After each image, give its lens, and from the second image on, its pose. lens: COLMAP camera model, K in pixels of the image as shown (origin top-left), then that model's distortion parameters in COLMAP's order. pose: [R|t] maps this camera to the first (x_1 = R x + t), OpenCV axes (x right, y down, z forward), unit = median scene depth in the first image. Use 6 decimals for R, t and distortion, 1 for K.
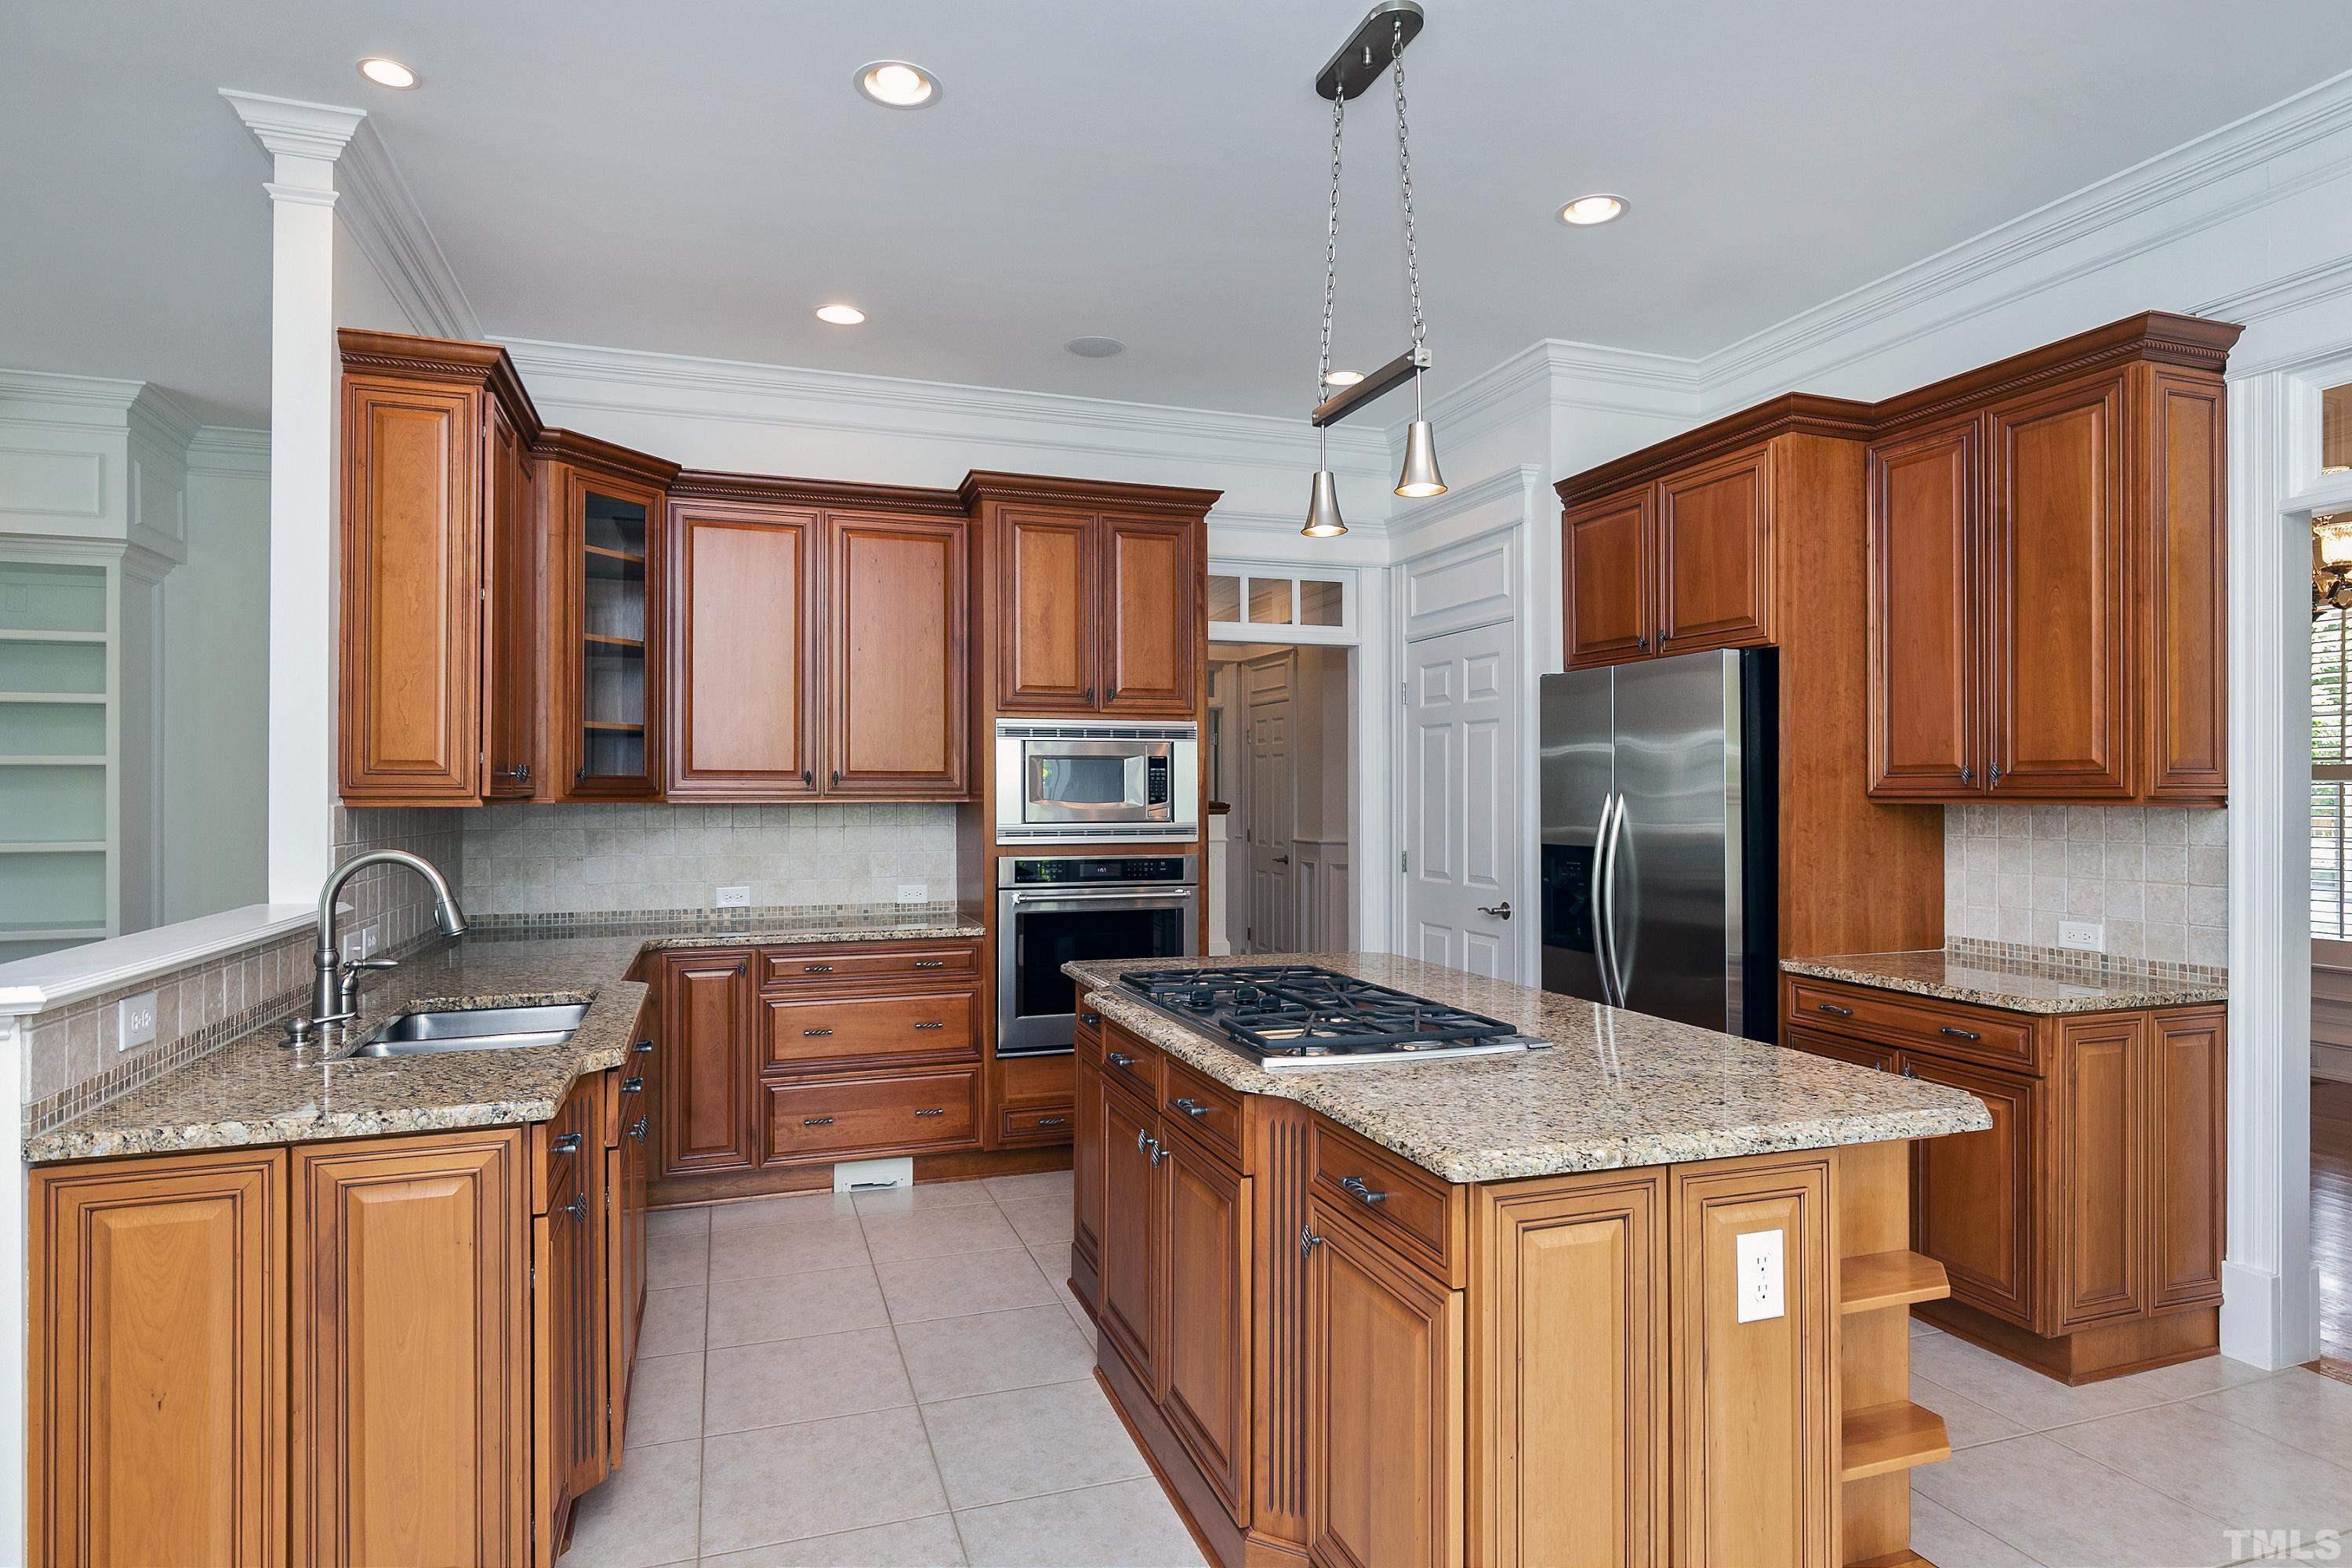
lens RADIAL K [[1278.5, 0, 1163.9], [0, 1278.5, 793.8], [0, 0, 1]] dist [0.003259, -0.002381]
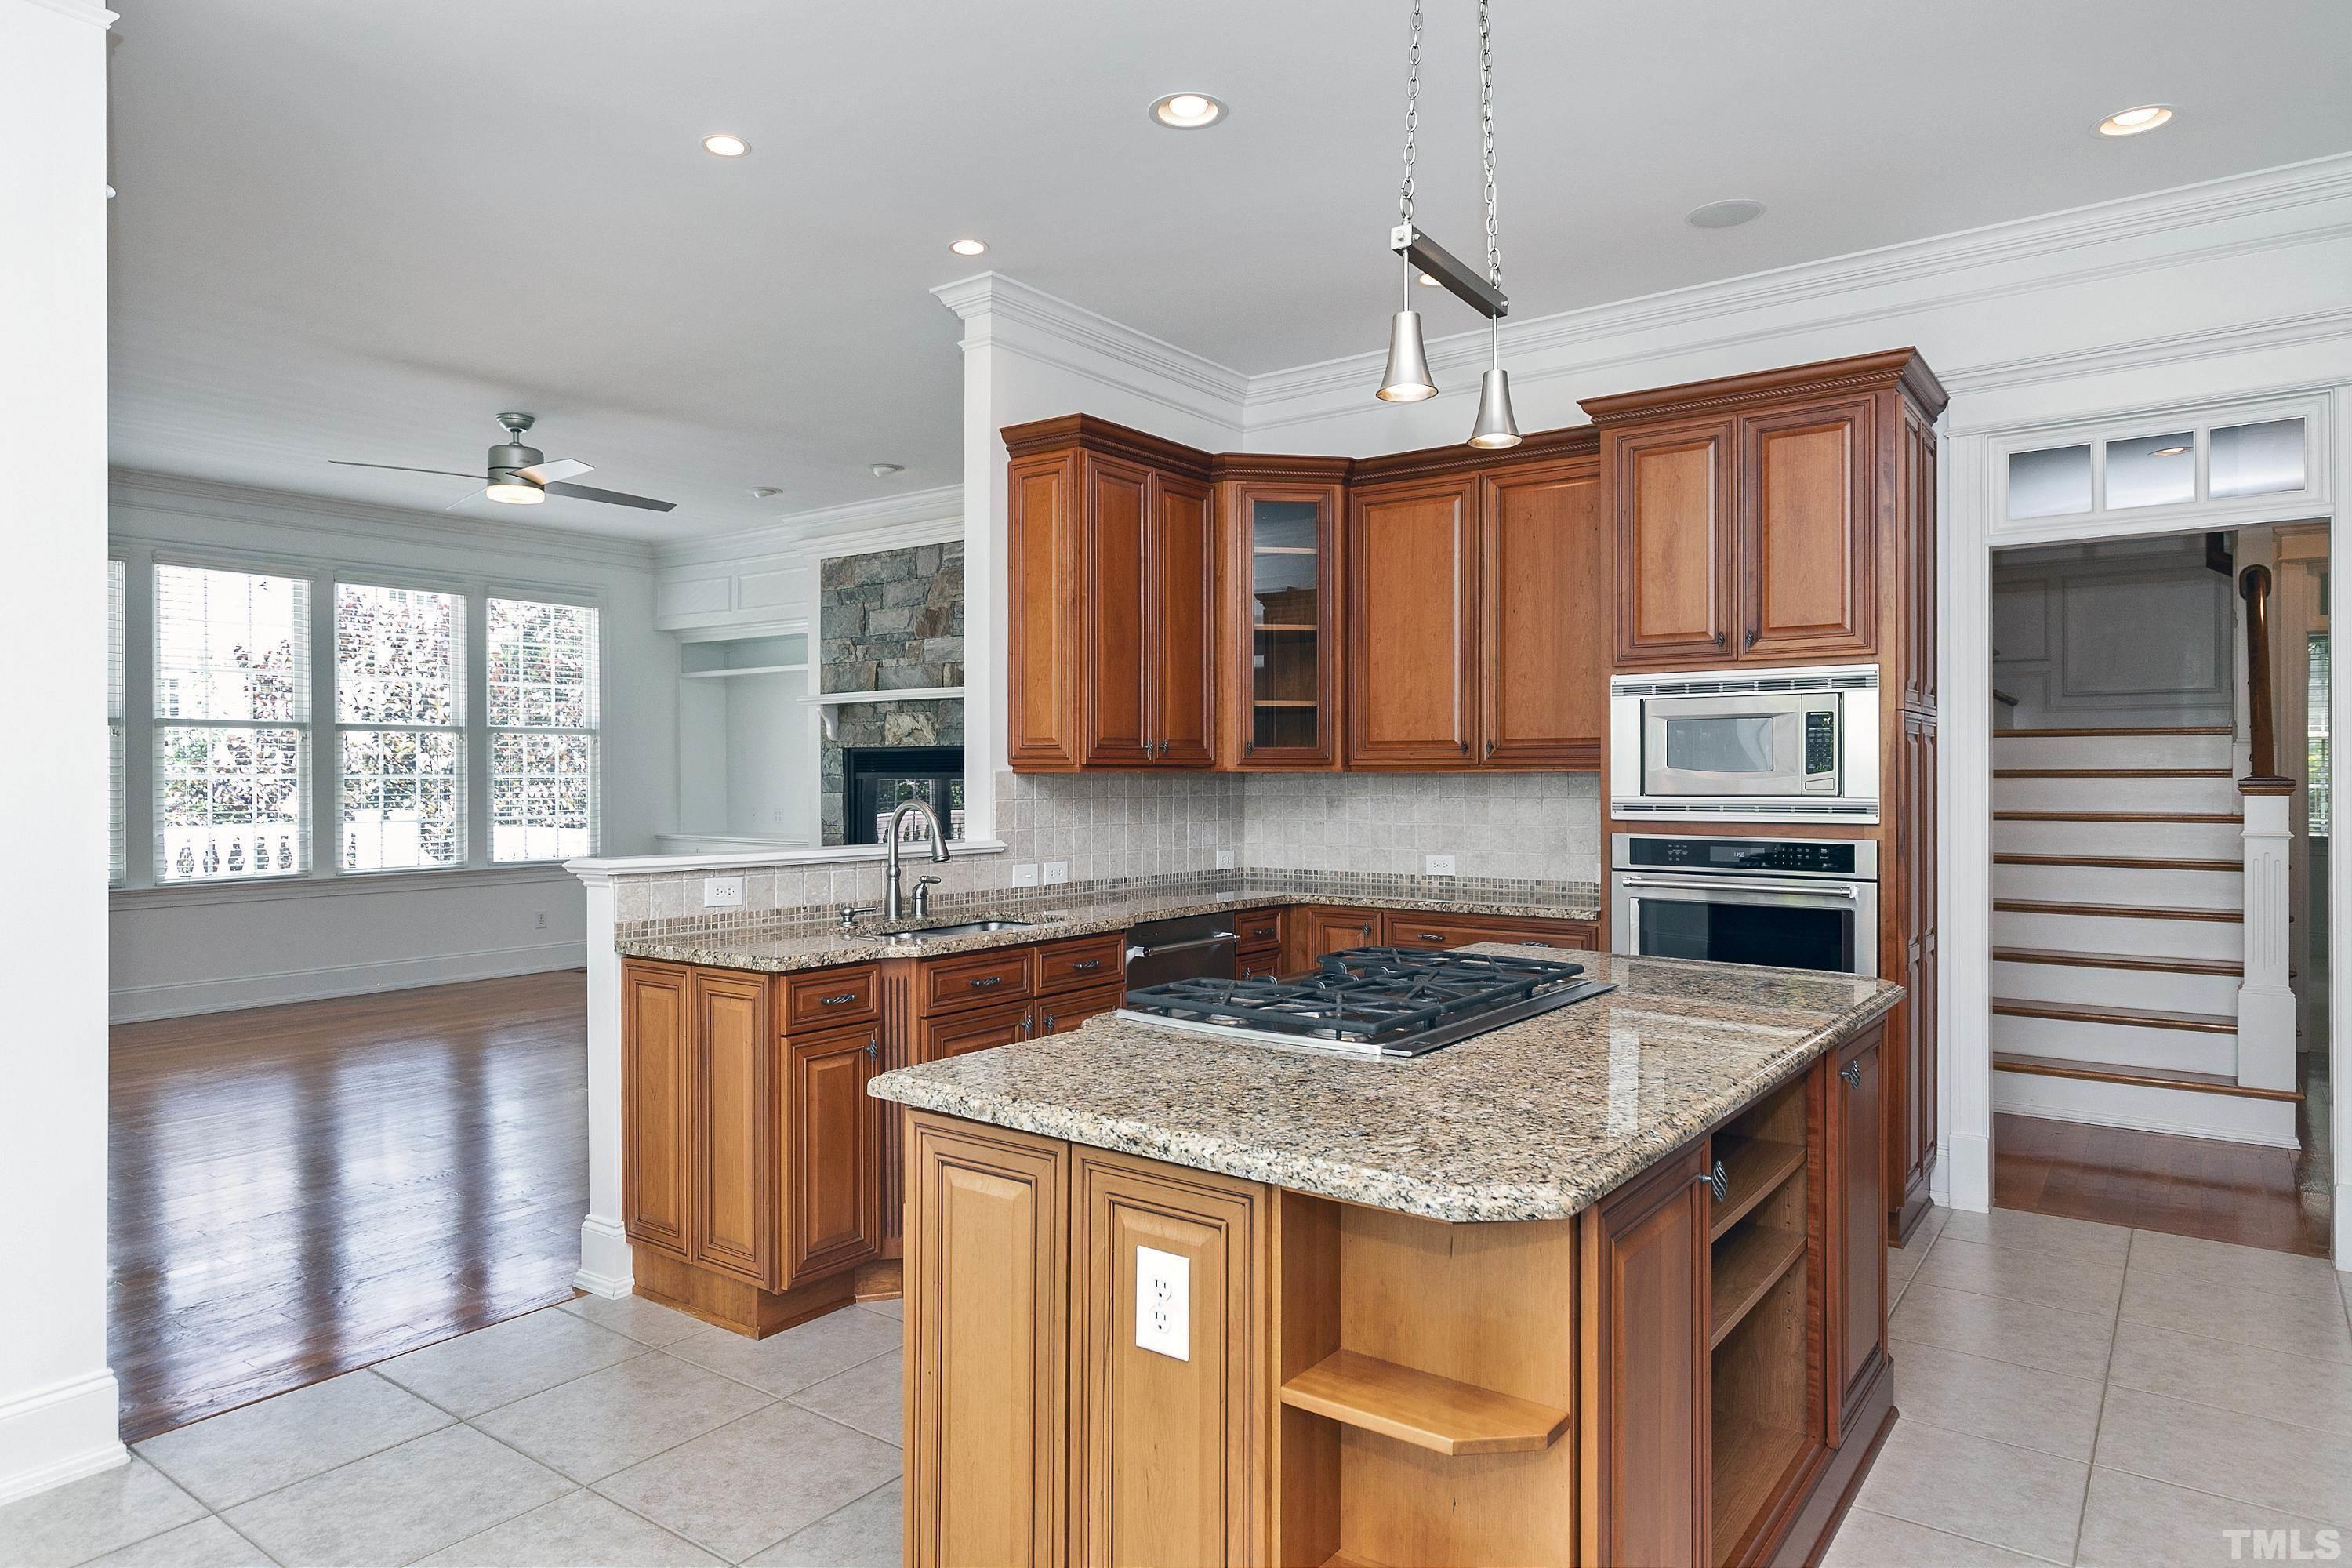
lens RADIAL K [[1423.9, 0, 1138.4], [0, 1423.9, 774.1], [0, 0, 1]] dist [0.005315, 0.003743]
pose [[0.552346, -0.000289, -0.833615, 0.519340], [-0.000098, 1.000000, -0.000412, 0.009243], [0.833615, 0.000309, 0.552346, 0.189984]]
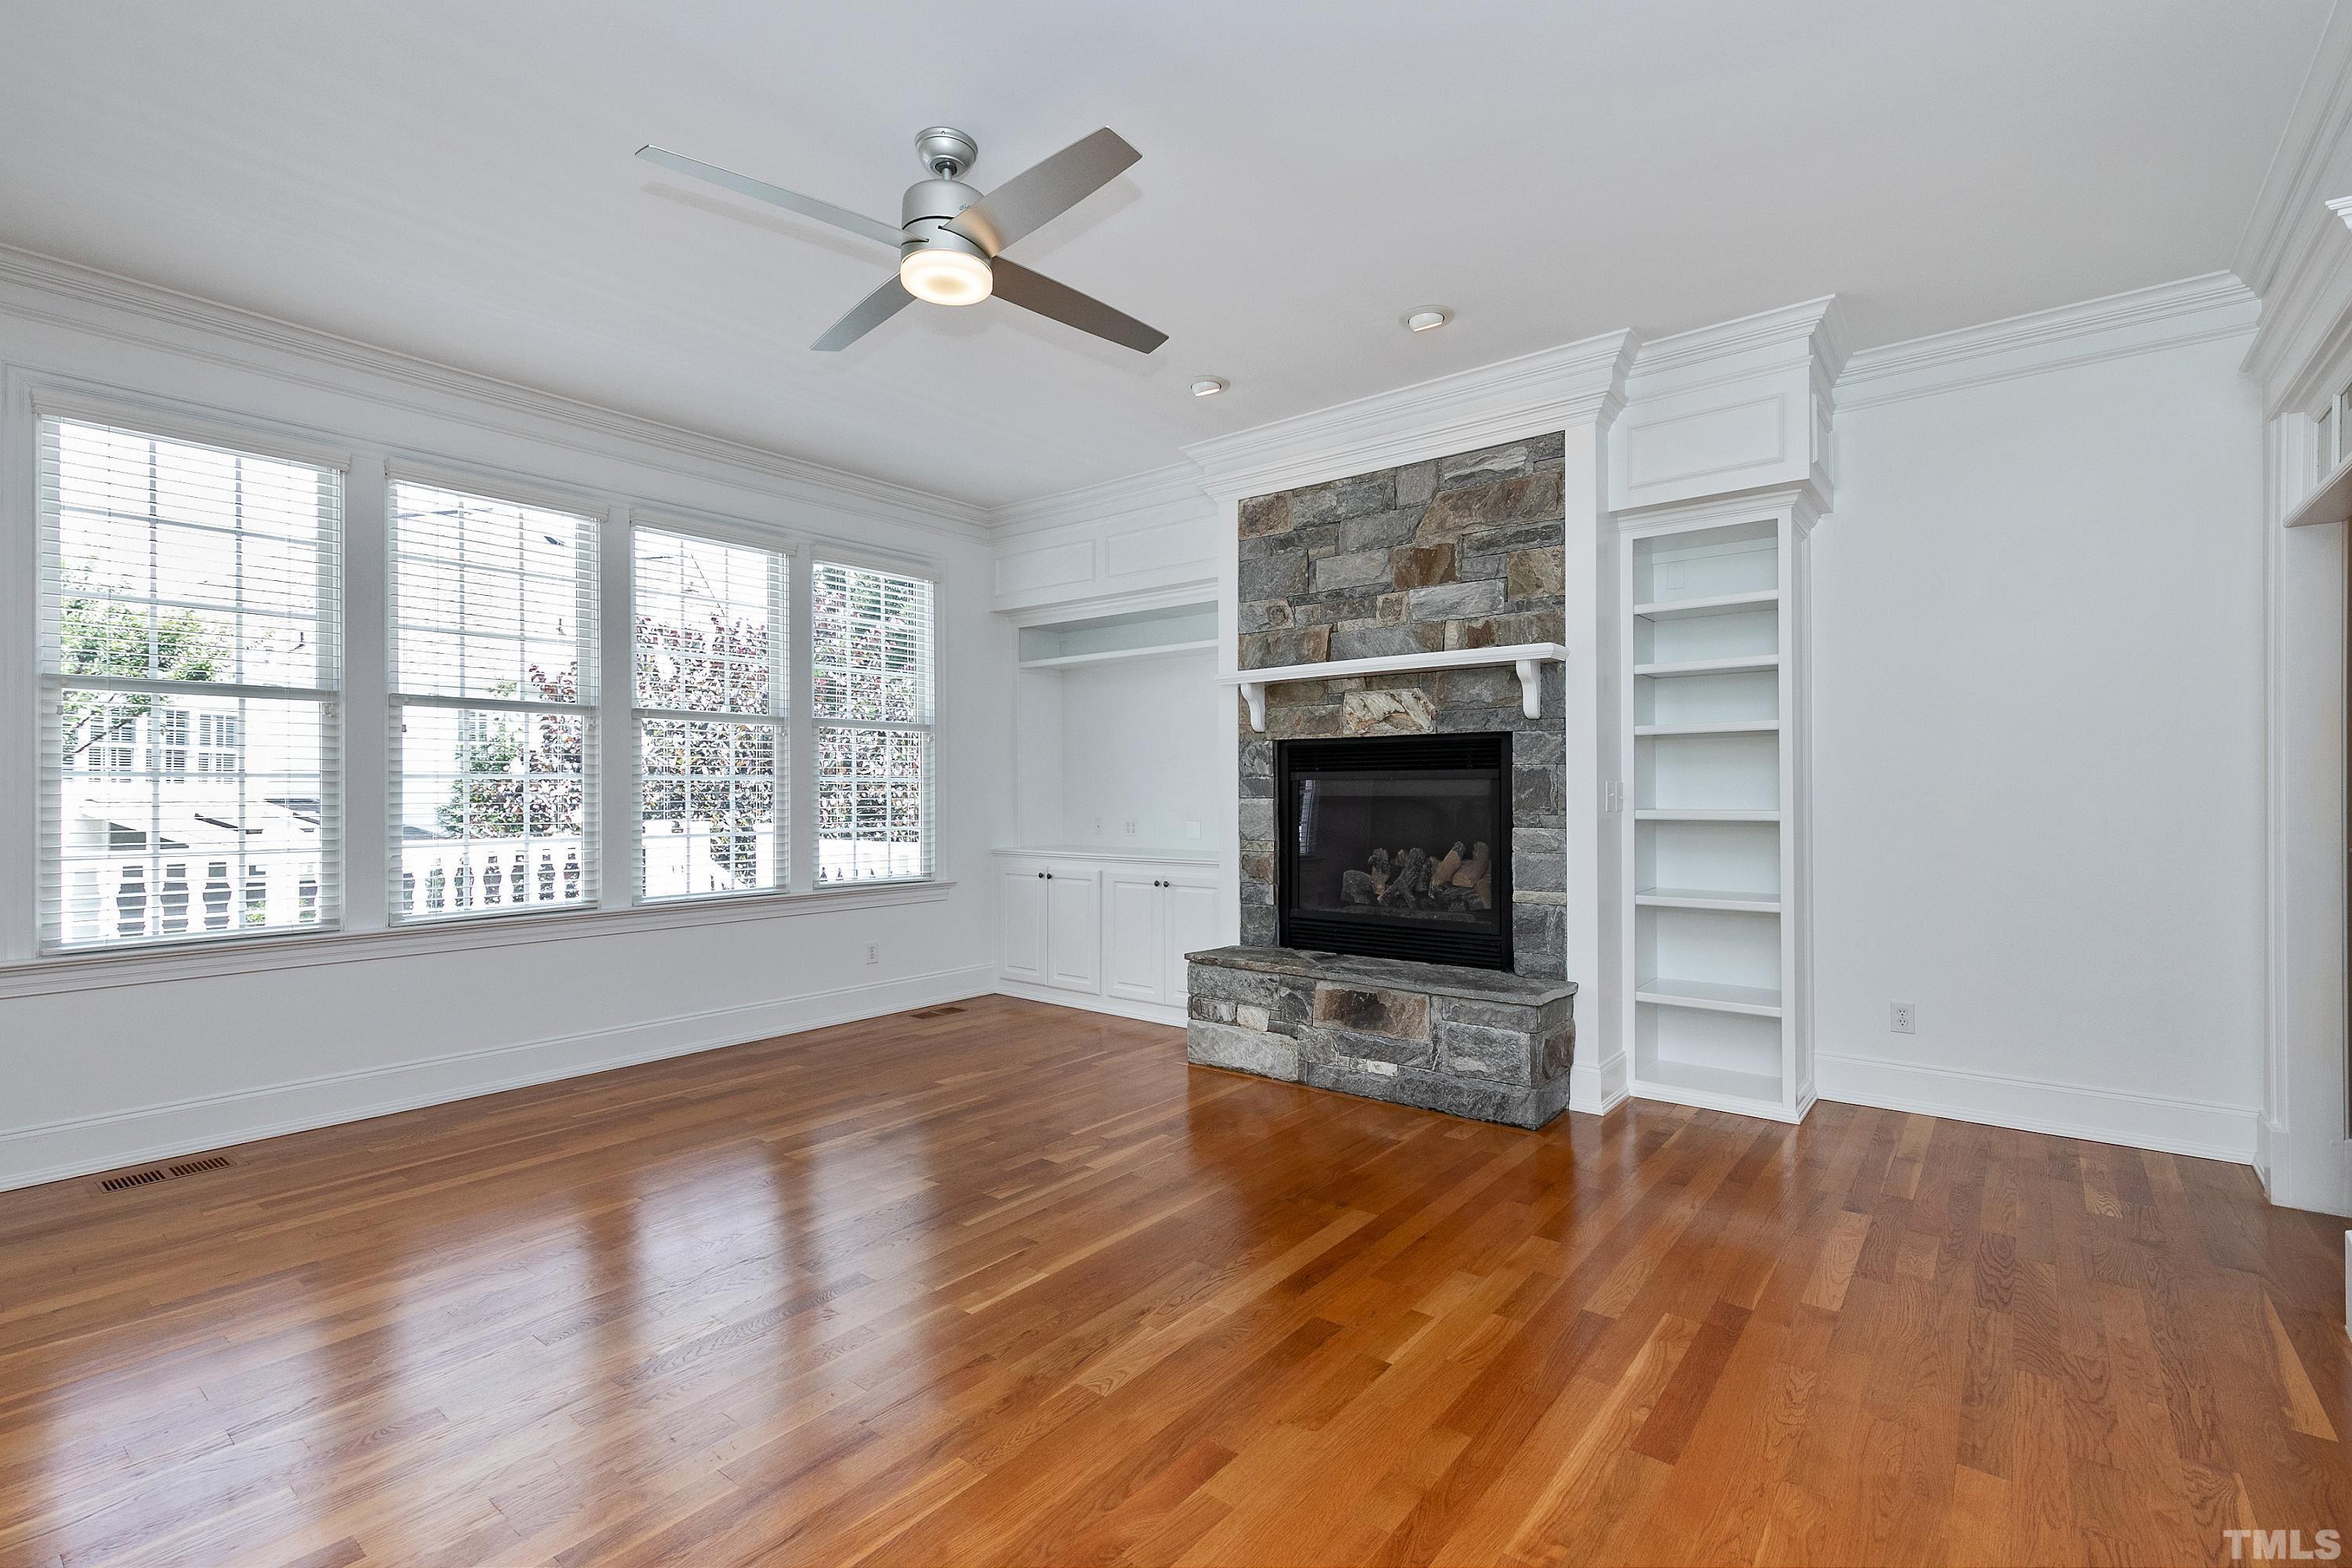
lens RADIAL K [[1077.0, 0, 1166.7], [0, 1077.0, 782.1], [0, 0, 1]] dist [0.000272, 0.000876]
pose [[0.518153, -0.009173, -0.855238, -0.459585], [0.002616, 0.999955, -0.009141, 0.027869], [0.855284, 0.002500, 0.518154, 0.246570]]
